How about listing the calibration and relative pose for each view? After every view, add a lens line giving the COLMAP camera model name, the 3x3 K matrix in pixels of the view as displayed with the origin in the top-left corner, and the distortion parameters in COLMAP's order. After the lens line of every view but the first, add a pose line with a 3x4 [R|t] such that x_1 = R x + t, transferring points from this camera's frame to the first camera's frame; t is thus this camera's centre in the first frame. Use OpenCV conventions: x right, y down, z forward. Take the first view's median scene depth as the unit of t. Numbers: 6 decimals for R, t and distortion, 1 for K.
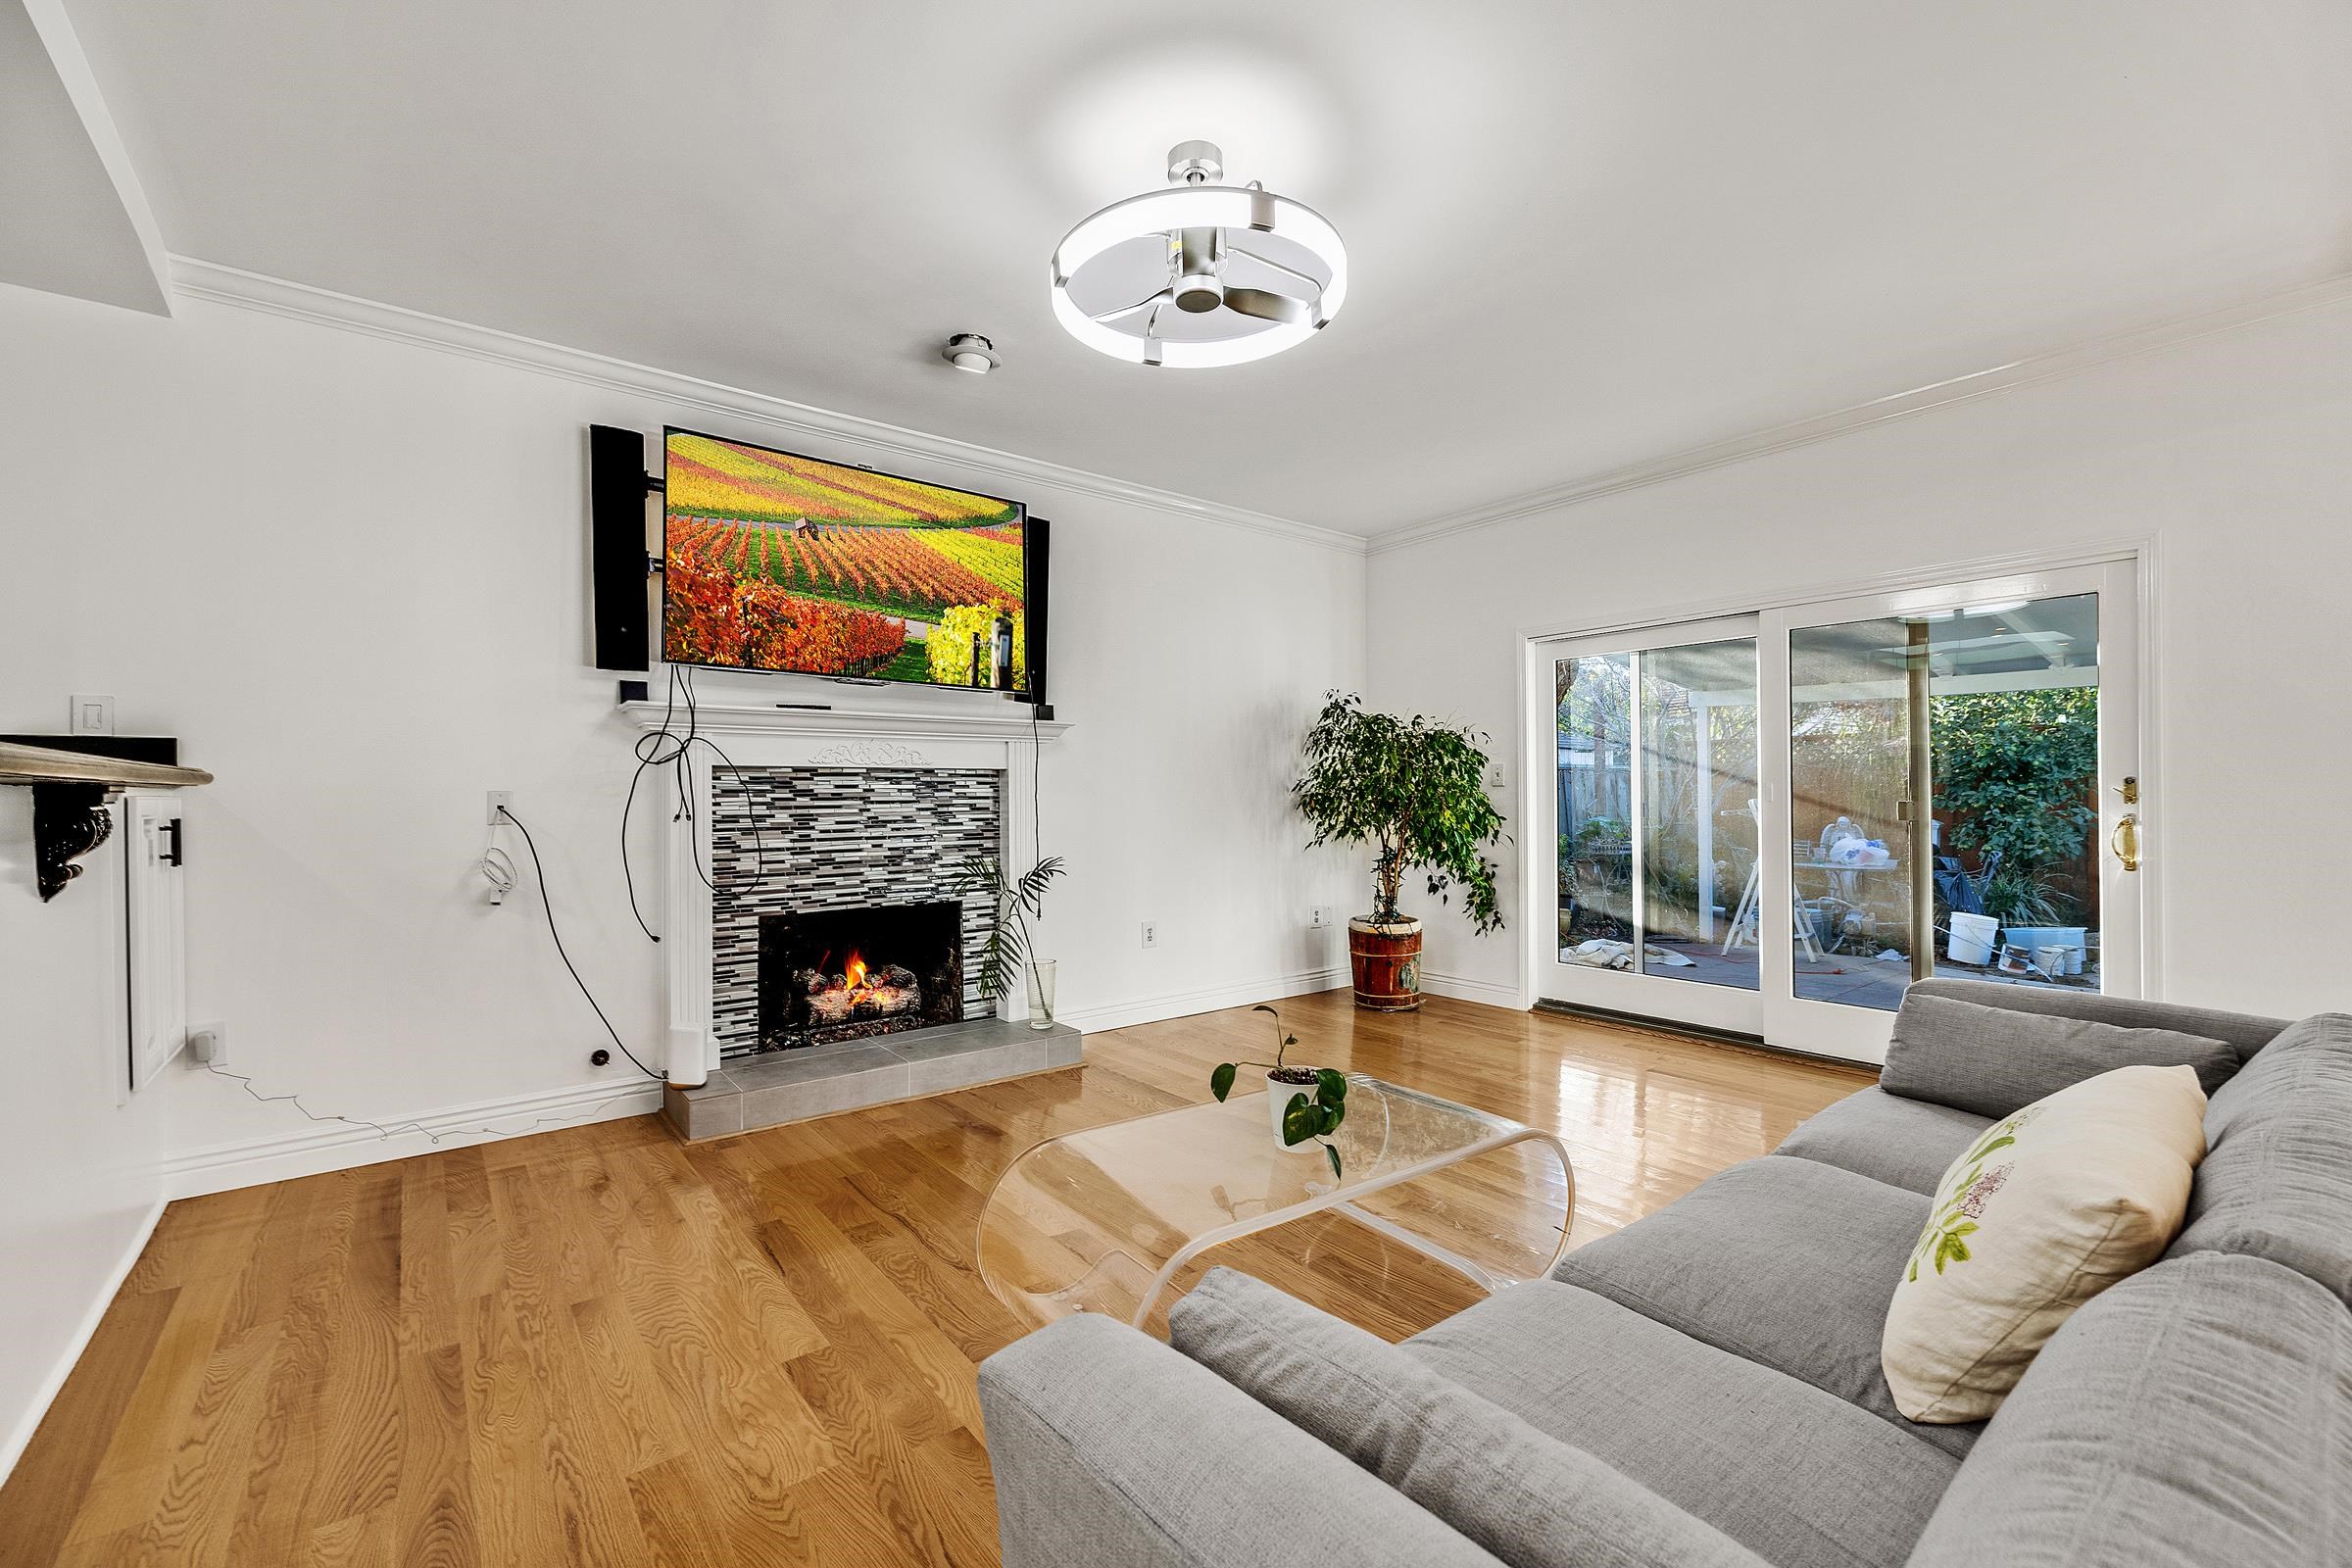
lens RADIAL K [[971.7, 0, 1176.0], [0, 971.7, 784.0], [0, 0, 1]] dist [0.000882, 0.000113]
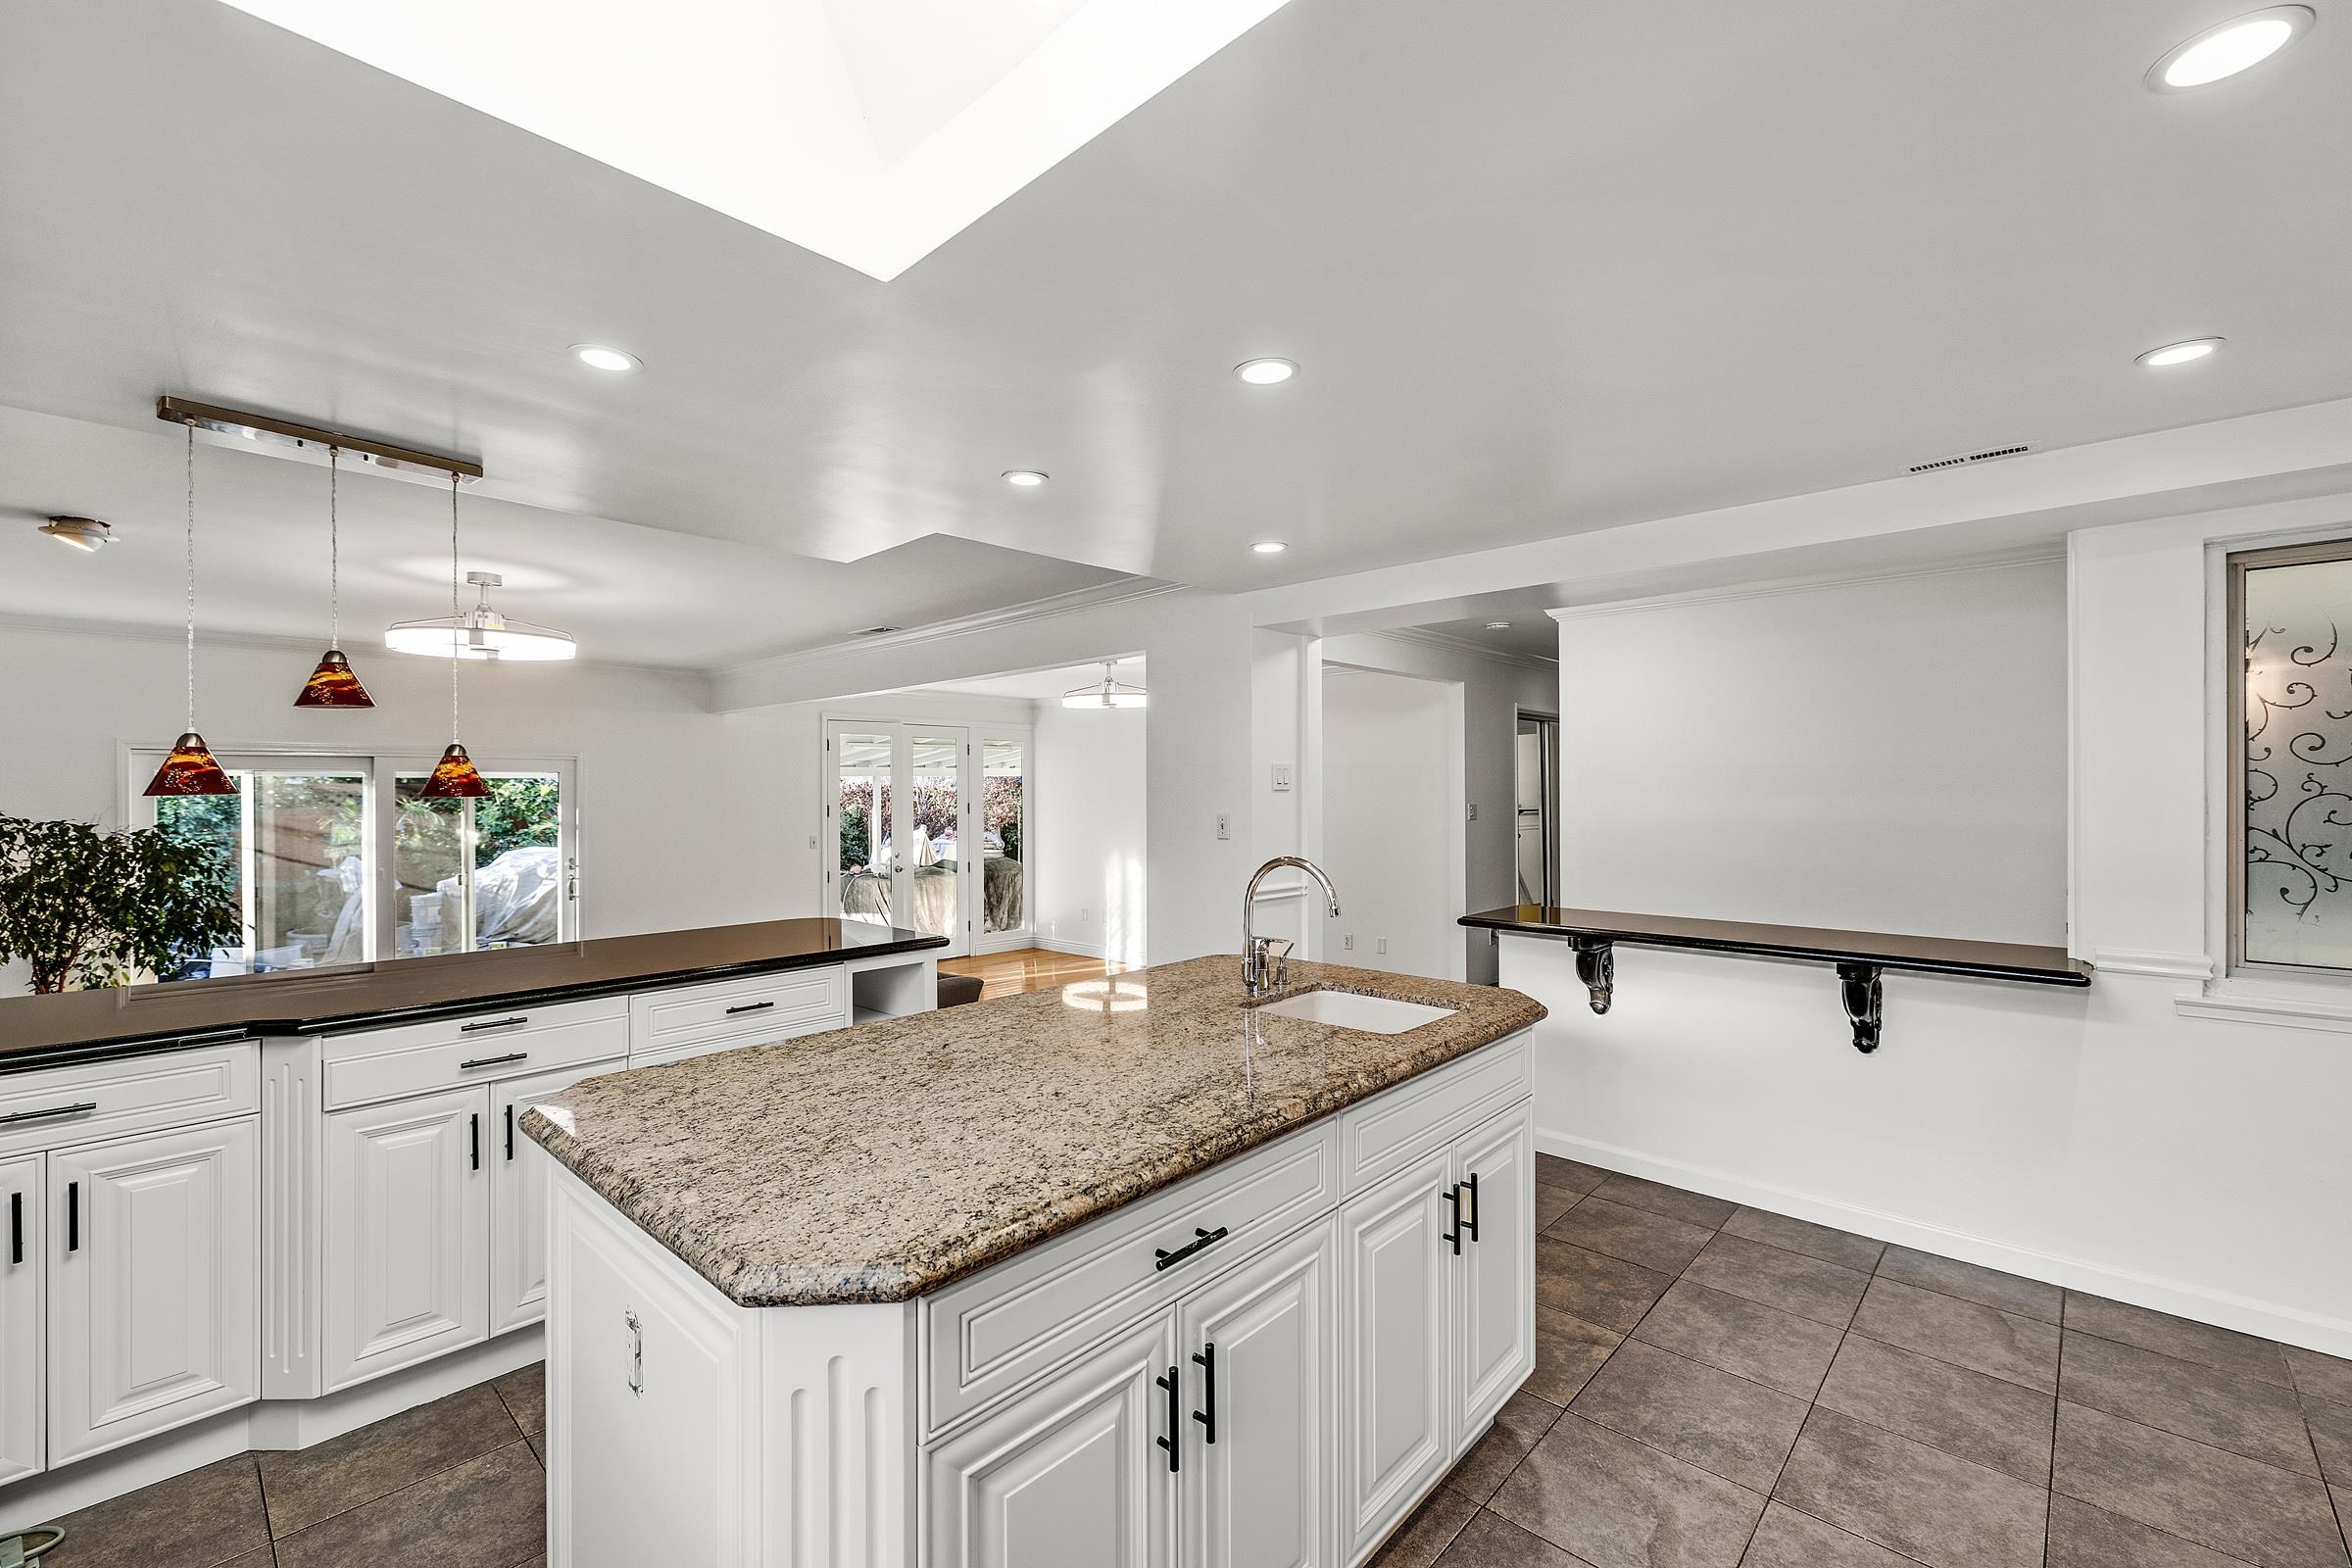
lens RADIAL K [[971.7, 0, 1176.0], [0, 971.7, 784.0], [0, 0, 1]] dist [0.000882, 0.000113]
pose [[-0.151060, 0.004535, 0.988514, -1.030064], [0.026894, 0.999638, -0.000477, -0.087218], [-0.988159, 0.026514, -0.151127, -0.028073]]
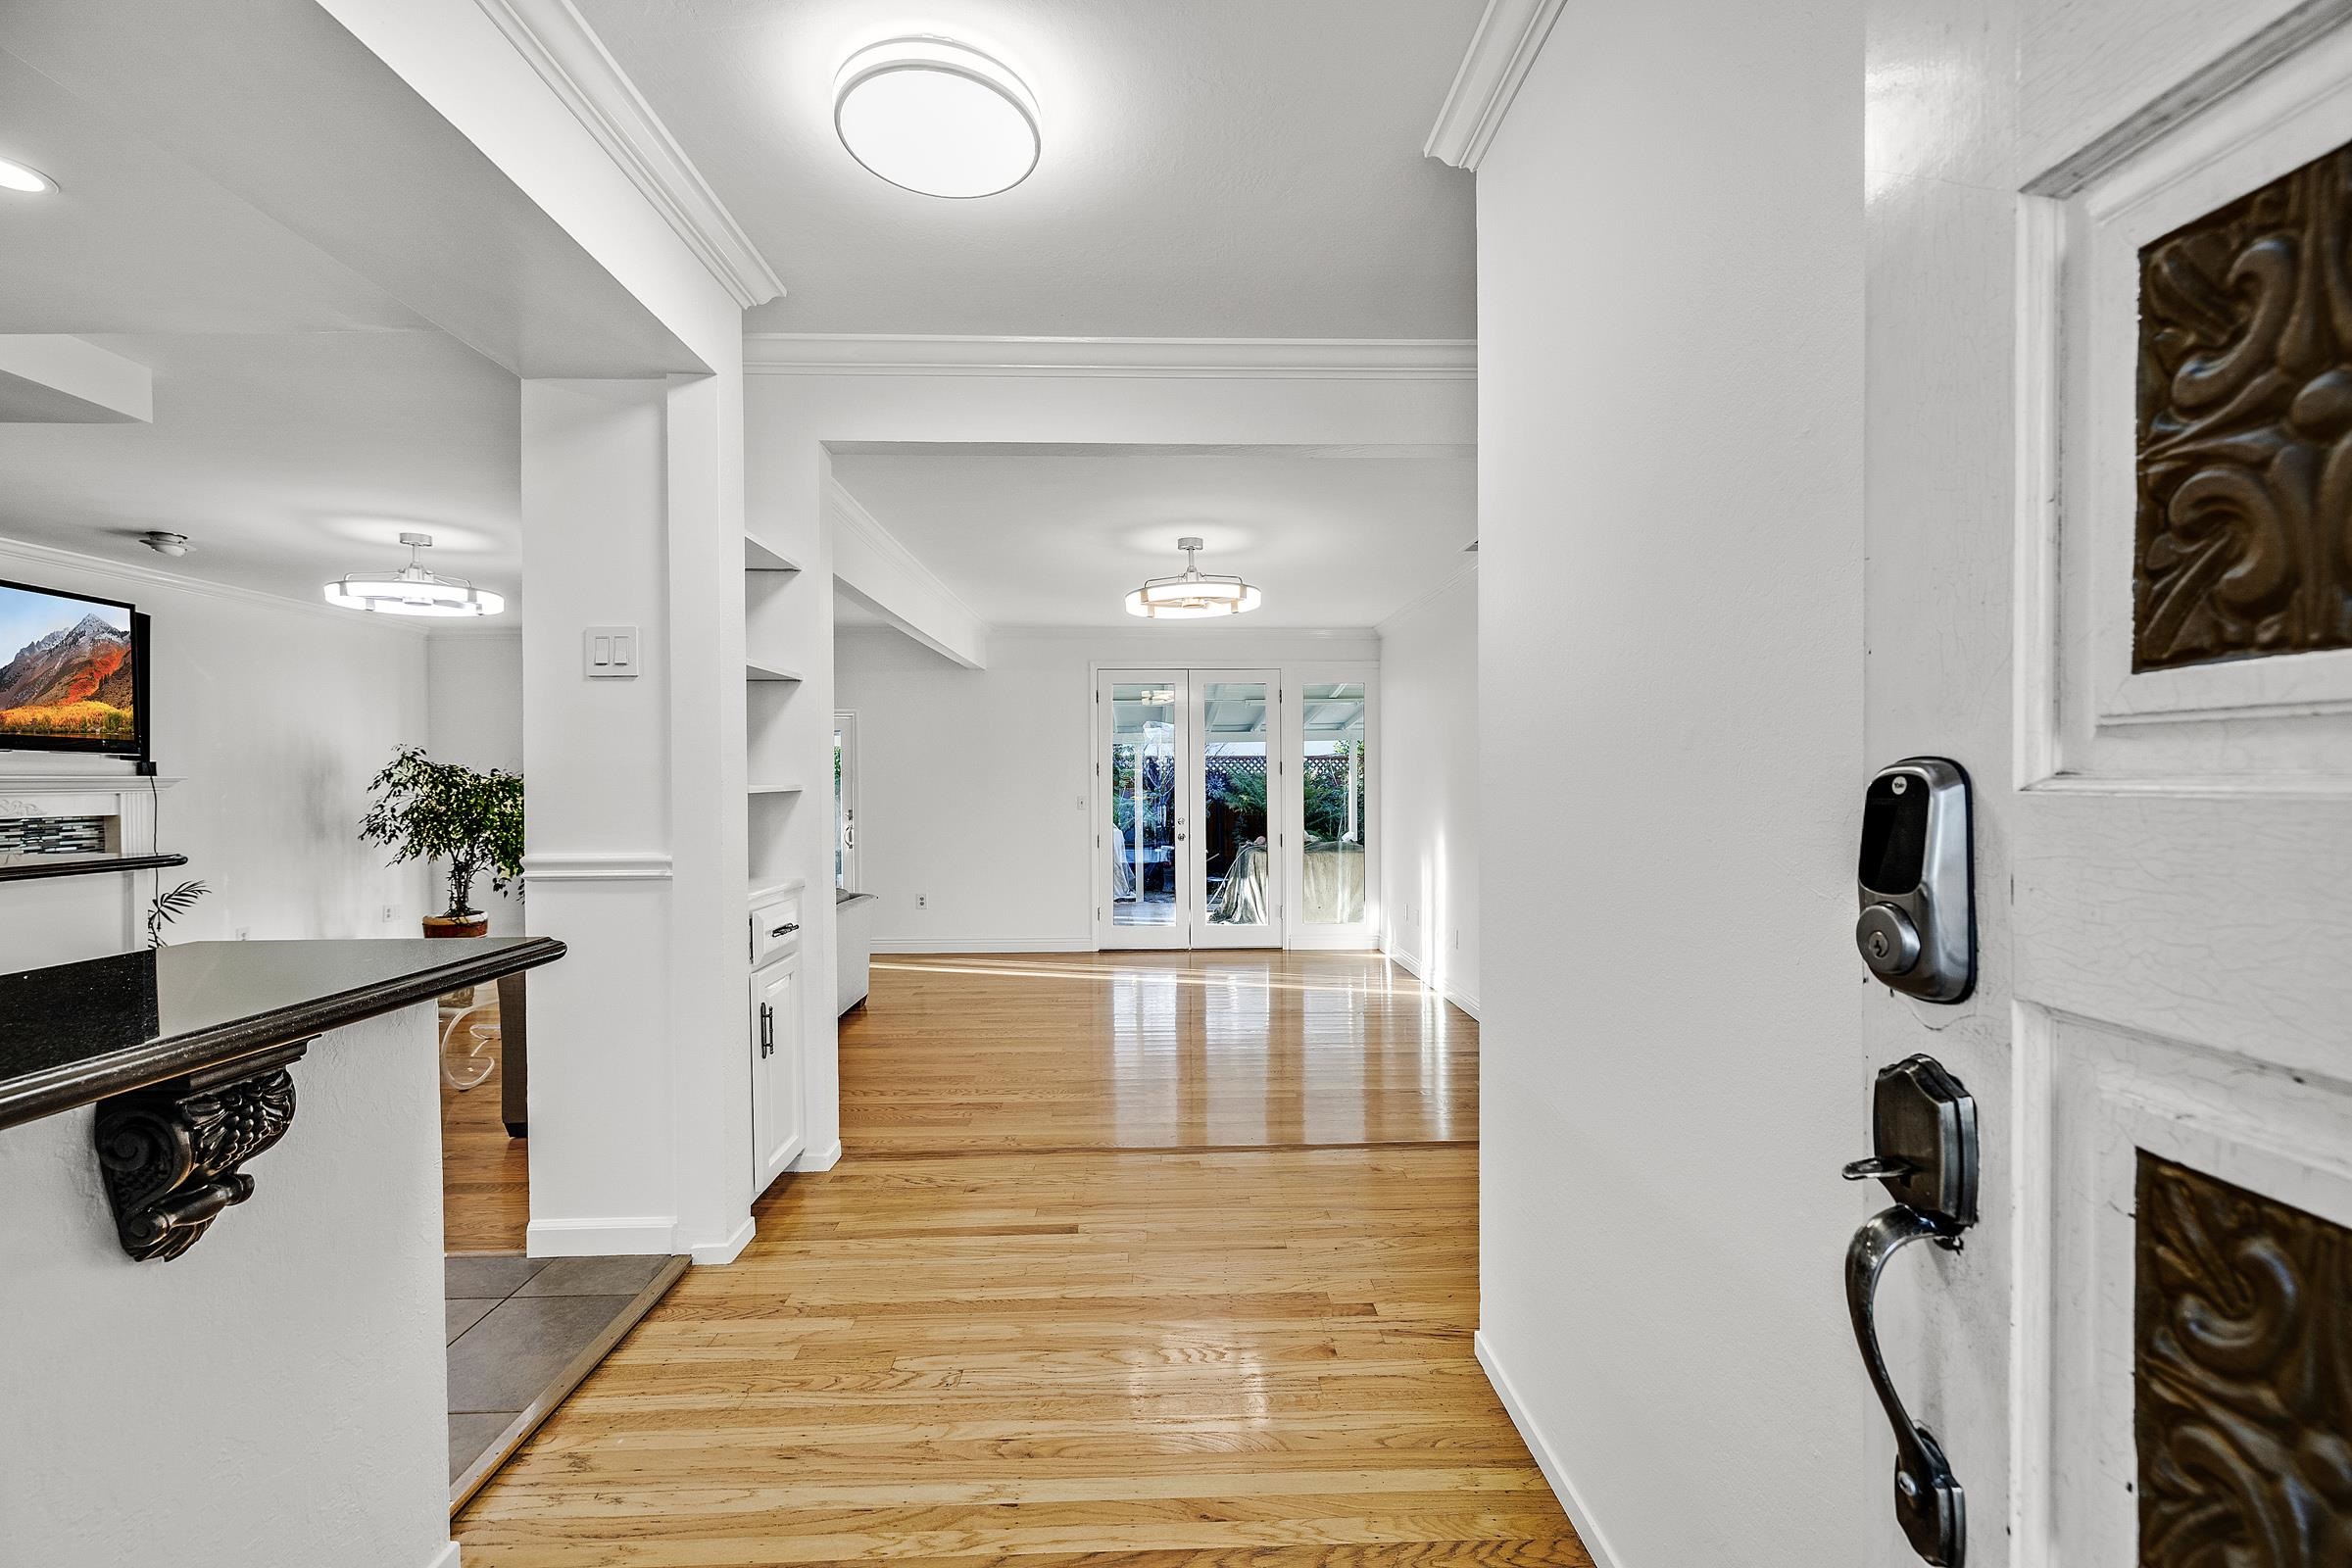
lens RADIAL K [[971.7, 0, 1176.0], [0, 971.7, 784.0], [0, 0, 1]] dist [0.000882, 0.000113]
pose [[0.600688, -0.009299, 0.799430, -0.339557], [0.024144, 0.999687, -0.006514, -0.013688], [-0.799119, 0.023214, 0.600724, -0.802091]]
